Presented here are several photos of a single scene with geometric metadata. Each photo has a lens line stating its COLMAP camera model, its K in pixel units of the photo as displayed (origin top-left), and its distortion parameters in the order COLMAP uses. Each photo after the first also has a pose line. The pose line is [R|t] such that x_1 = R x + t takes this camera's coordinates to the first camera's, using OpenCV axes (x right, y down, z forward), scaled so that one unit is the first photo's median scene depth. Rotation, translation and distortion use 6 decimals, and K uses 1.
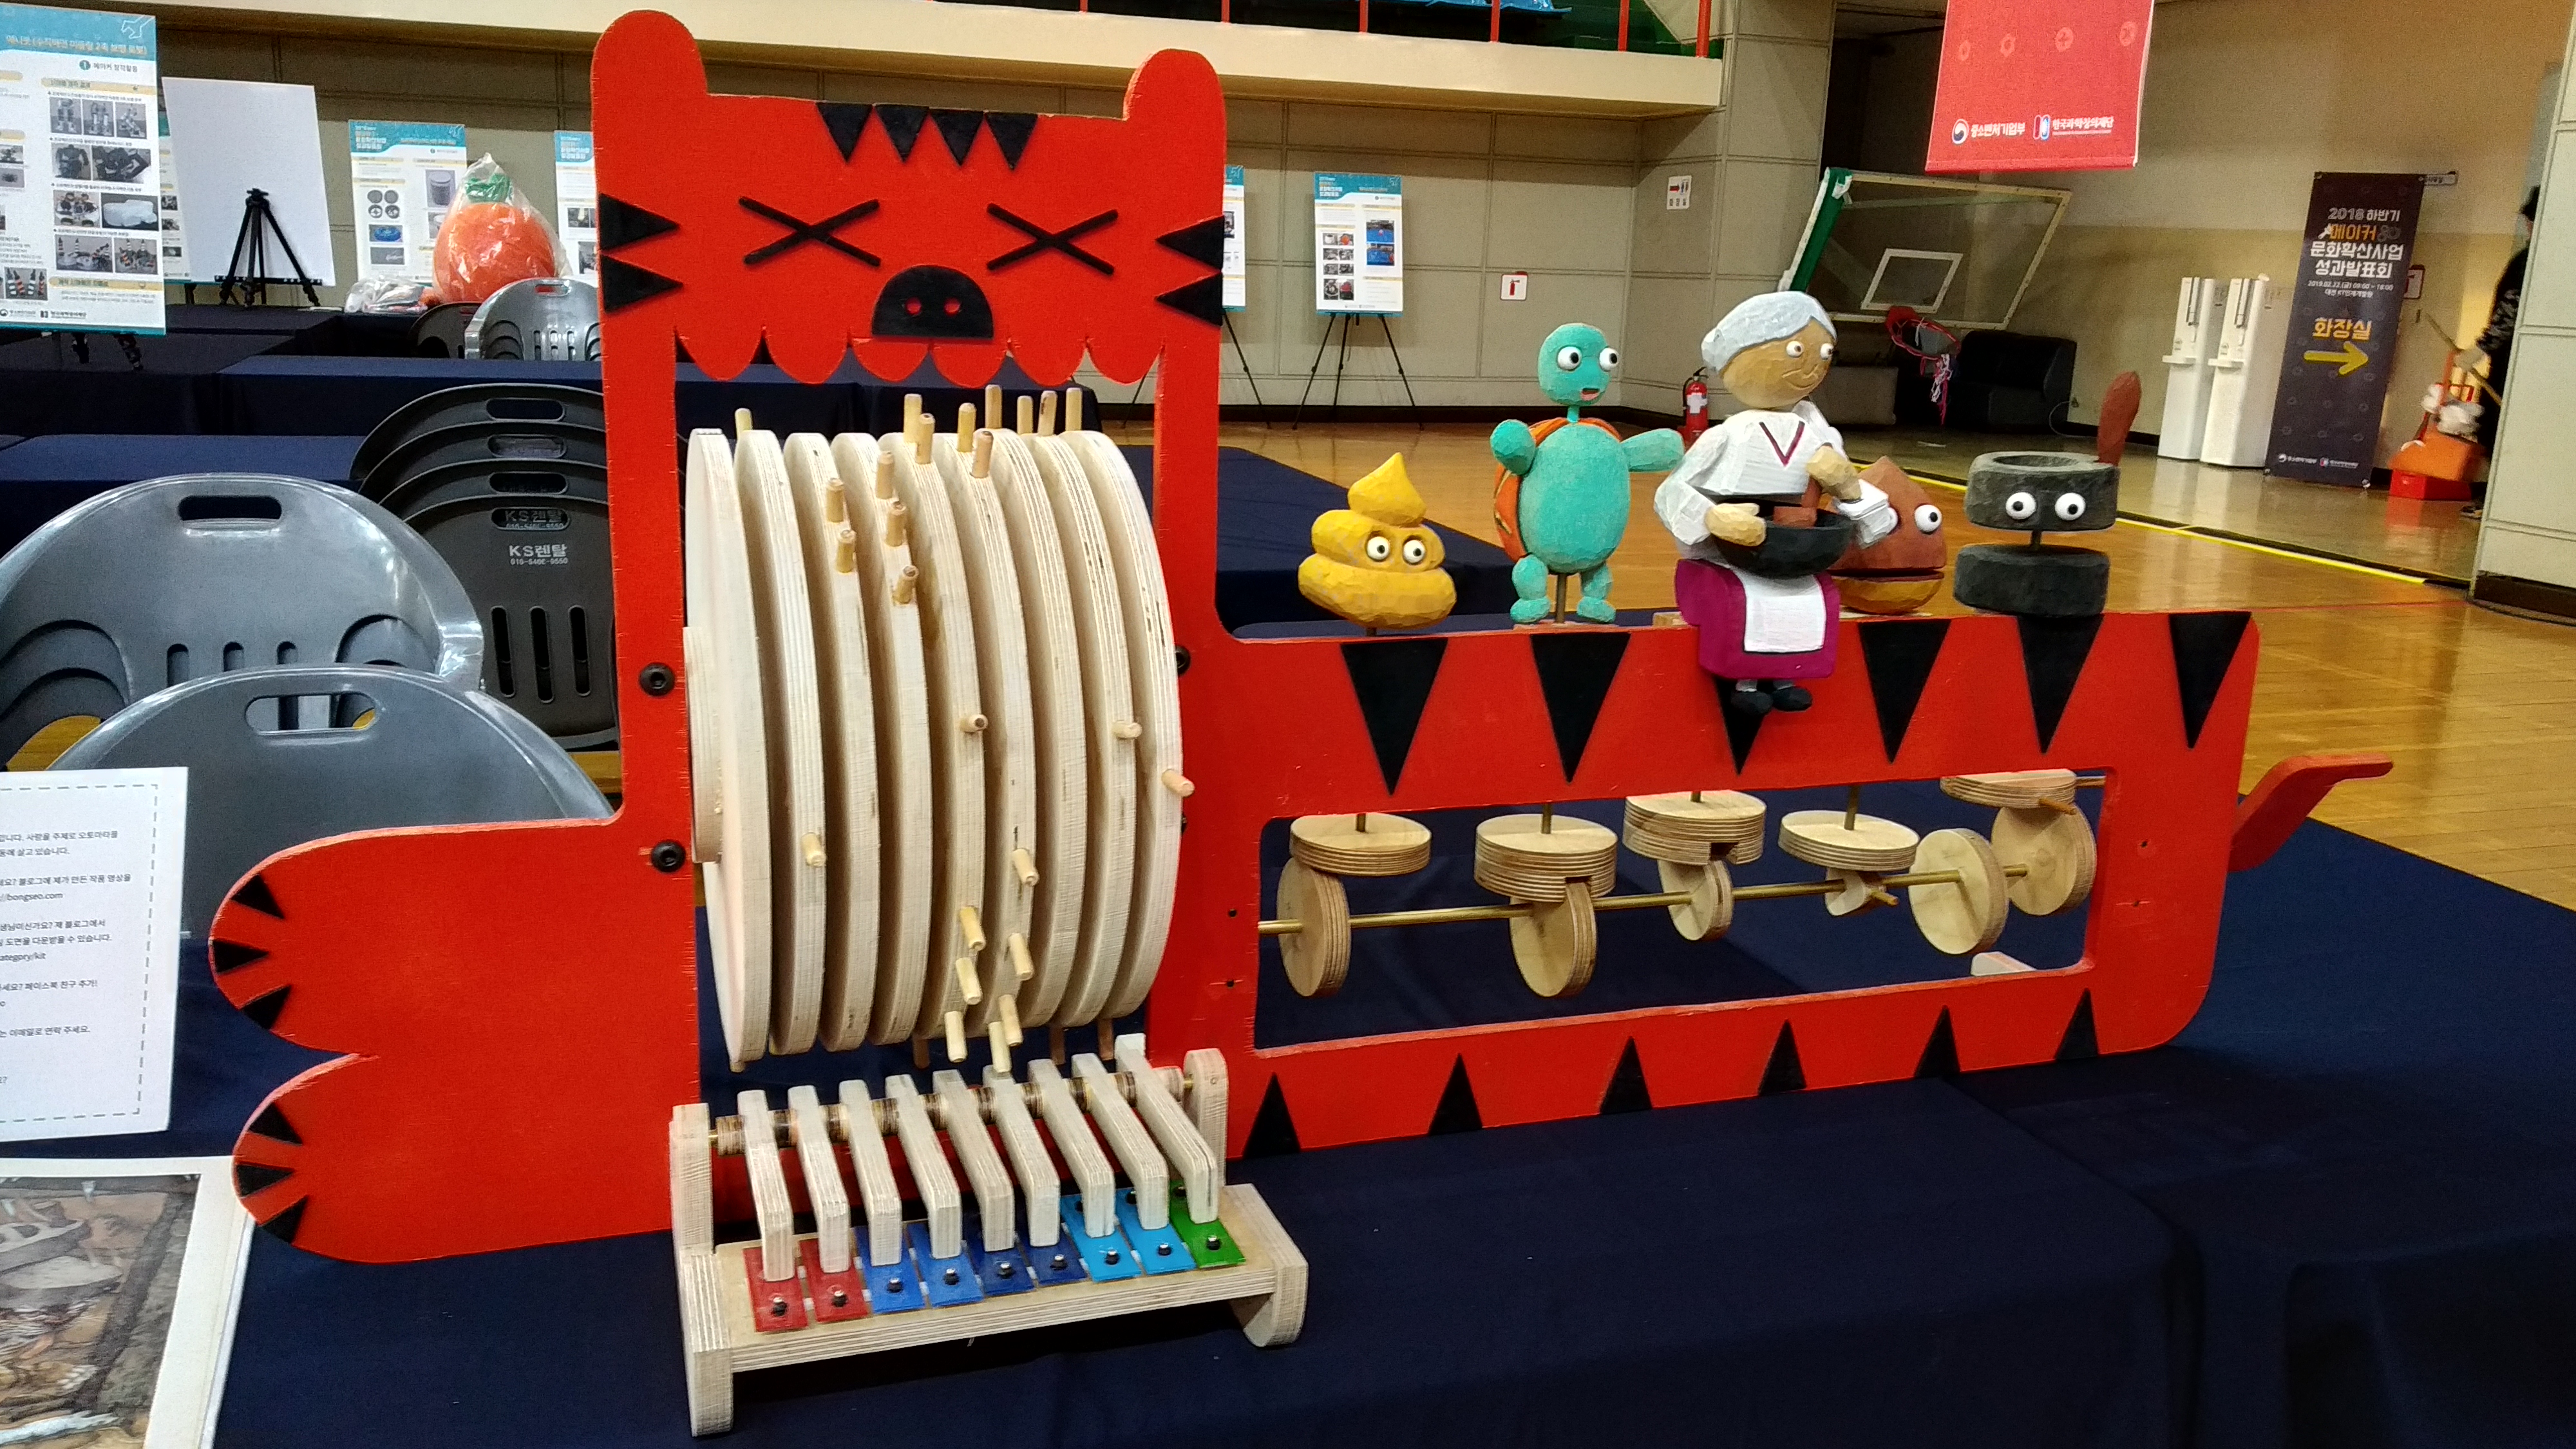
lens RADIAL K [[1962.9, 0, 1260.2], [0, 1962.9, 686.5], [0, 0, 1]] dist [0.024345, -0.039520]
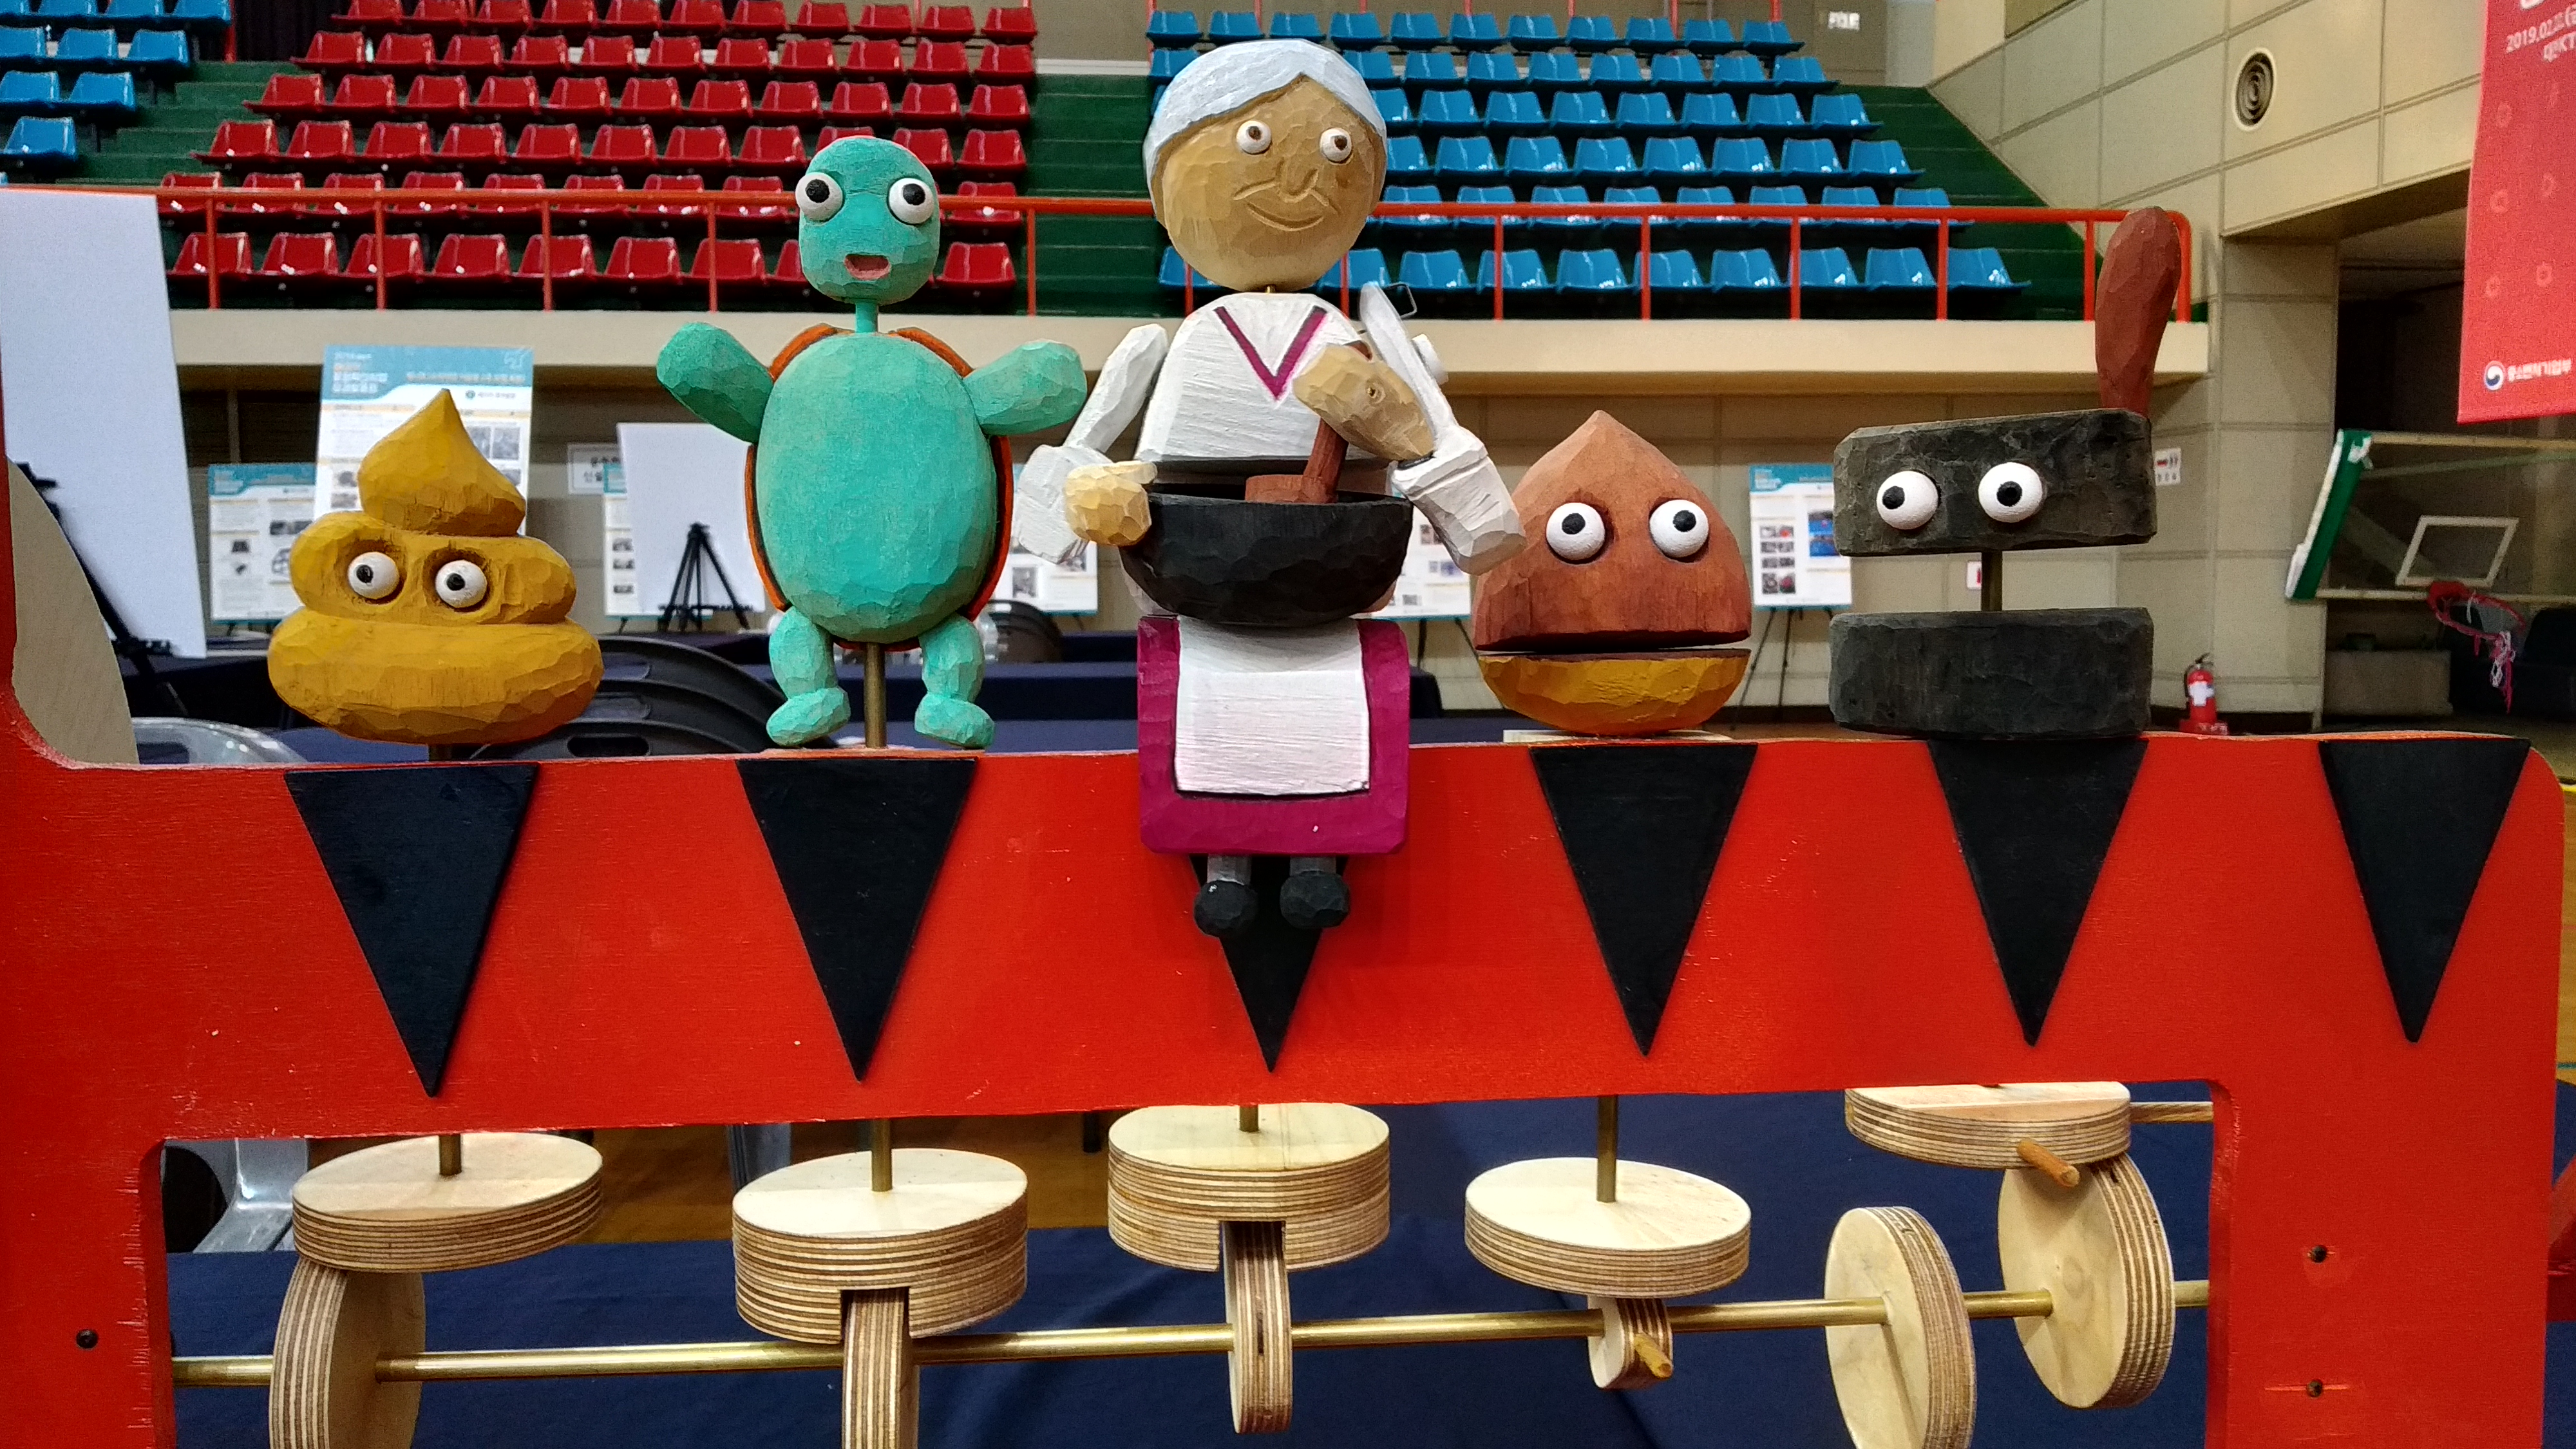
lens RADIAL K [[1962.9, 0, 1289.9], [0, 1962.9, 721.1], [0, 0, 1]] dist [0.024345, -0.039520]
pose [[0.972263, -0.023952, -0.232660, 0.359318], [-0.010169, 0.989473, -0.144358, 0.029064], [0.233668, 0.142719, 0.961785, 0.540915]]
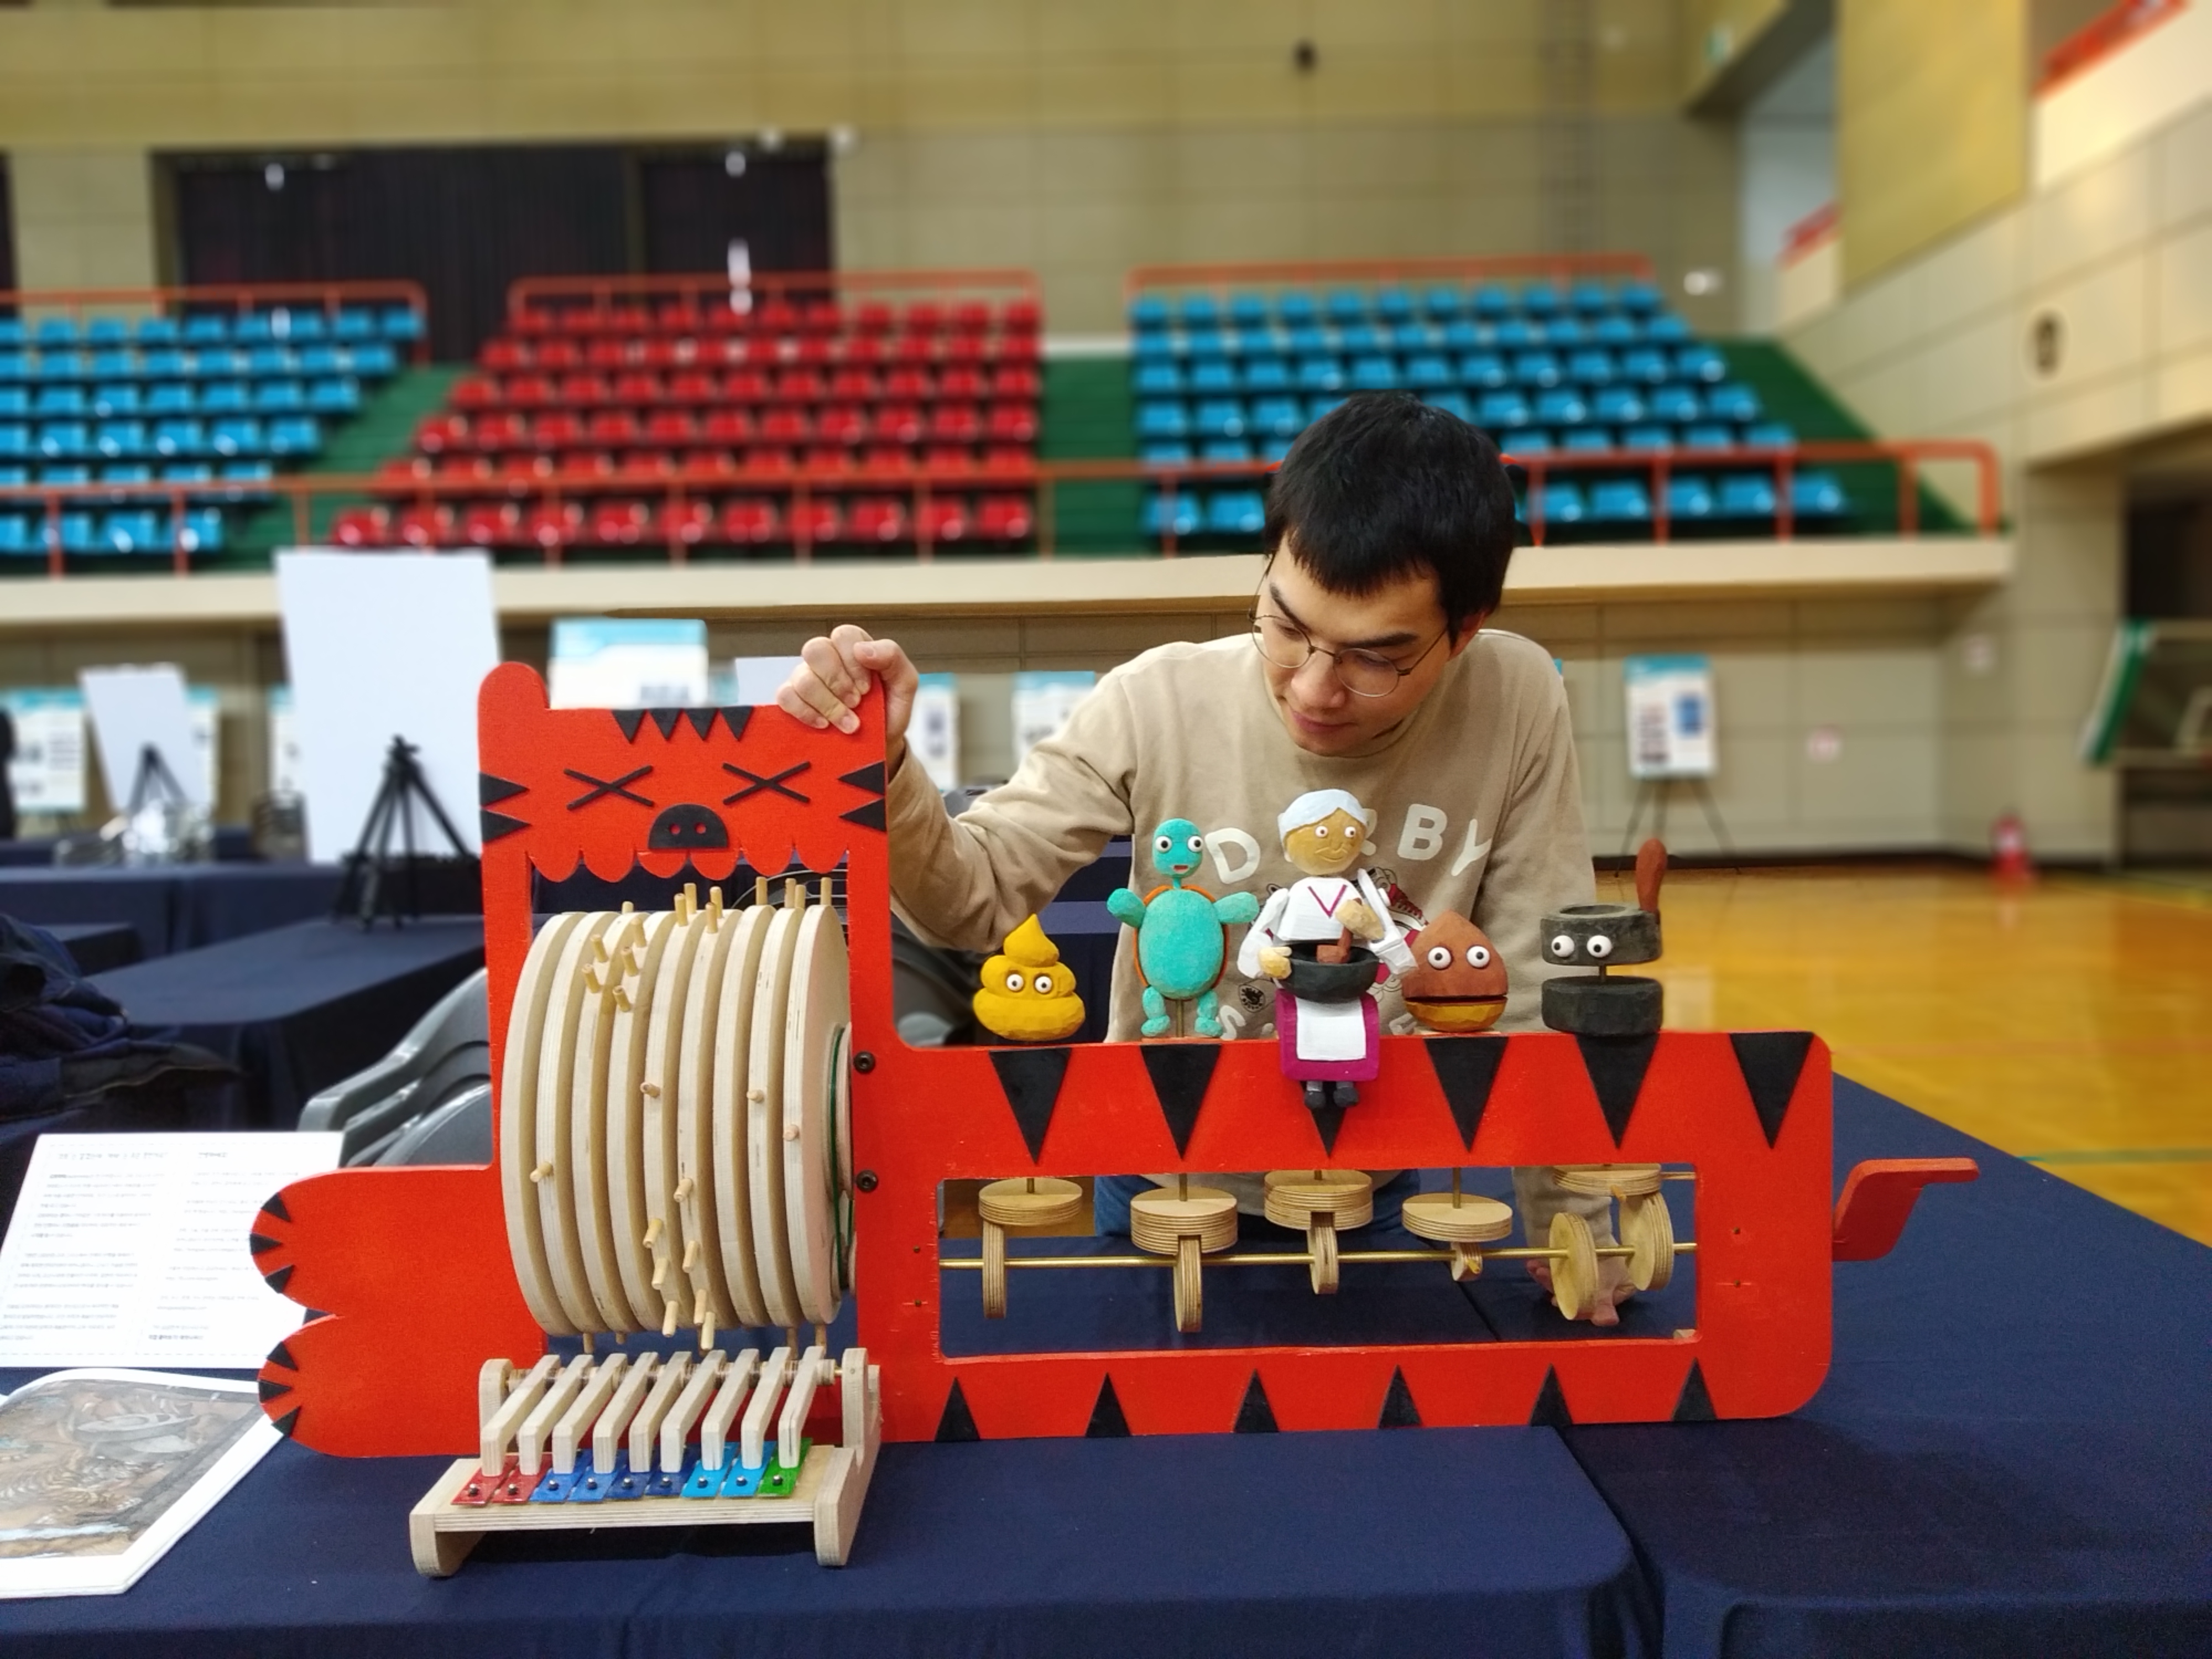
lens RADIAL K [[1647.5, 0, 1109.9], [0, 1647.5, 820.3], [0, 0, 1]] dist [0.013298, -0.019922]
pose [[0.949545, -0.041425, -0.310883, 0.451328], [-0.011479, 0.985984, -0.166443, 0.007734], [0.313420, 0.161614, 0.935761, -0.083644]]
